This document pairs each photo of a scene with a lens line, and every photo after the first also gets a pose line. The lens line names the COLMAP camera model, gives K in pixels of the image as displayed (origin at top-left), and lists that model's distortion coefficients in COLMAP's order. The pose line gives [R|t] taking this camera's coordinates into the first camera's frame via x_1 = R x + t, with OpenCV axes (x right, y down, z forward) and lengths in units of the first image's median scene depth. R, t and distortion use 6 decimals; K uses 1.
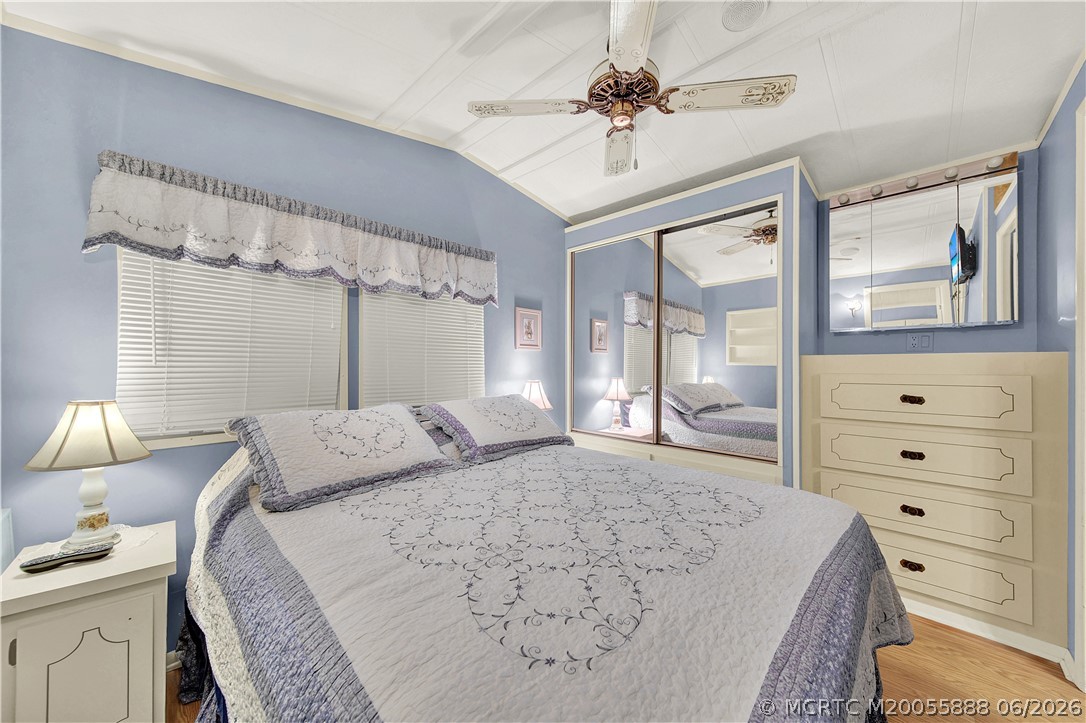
lens RADIAL K [[390.5, 0, 553.8], [0, 390.5, 359.2], [0, 0, 1]] dist [0.012872, 0.000027]
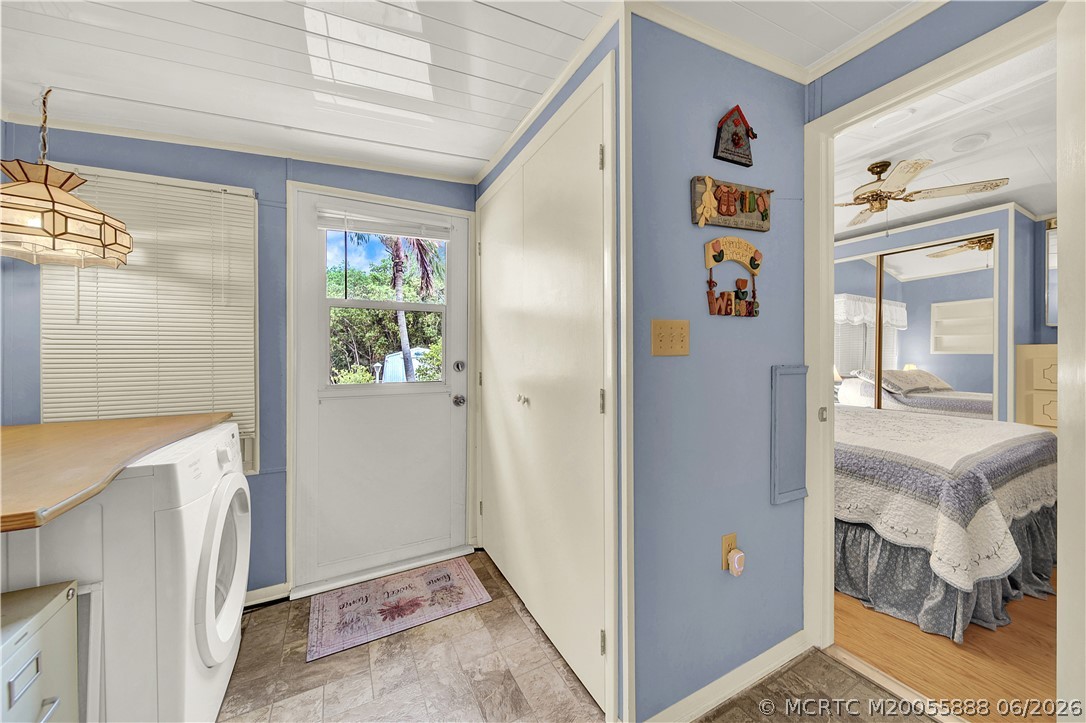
lens RADIAL K [[391.8, 0, 550.4], [0, 391.8, 355.3], [0, 0, 1]] dist [-0.000075, 0.000002]
pose [[0.946471, -0.003132, -0.322775, -0.310720], [0.007391, 0.999901, 0.011968, -0.001362], [0.322706, -0.013713, 0.946400, -0.545209]]
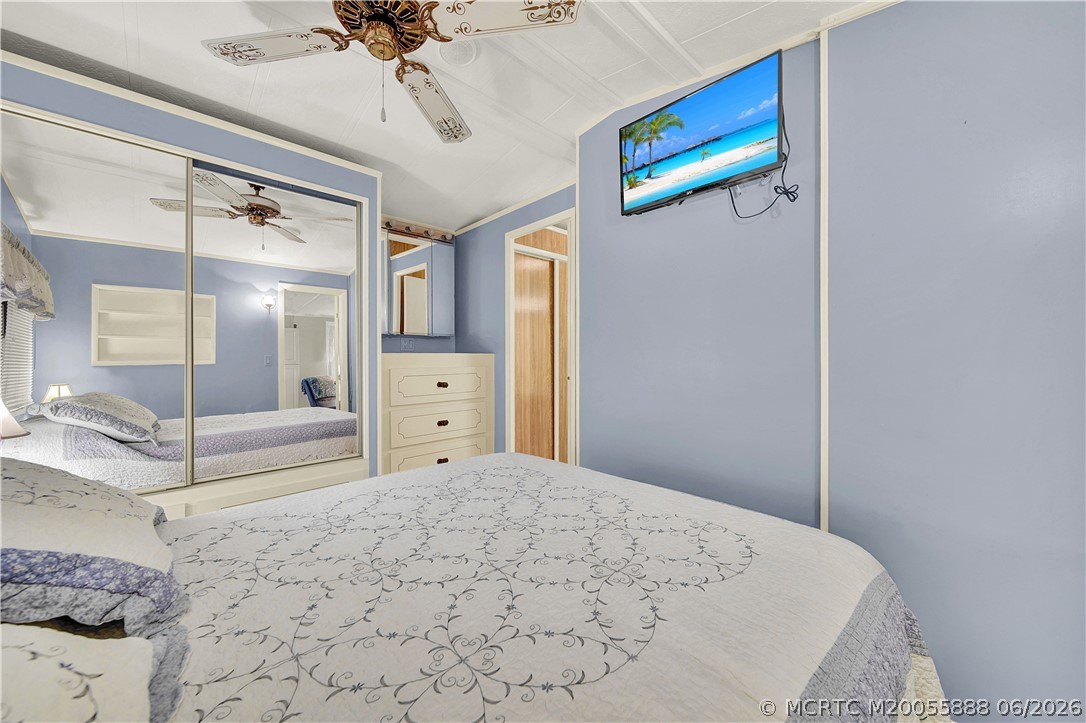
lens RADIAL K [[391.8, 0, 550.4], [0, 391.8, 355.3], [0, 0, 1]] dist [-0.000075, 0.000002]
pose [[0.055381, 0.009142, 0.998423, -0.285047], [-0.003817, 0.999953, -0.008945, 0.003677], [-0.998458, -0.003315, 0.055413, 0.300065]]
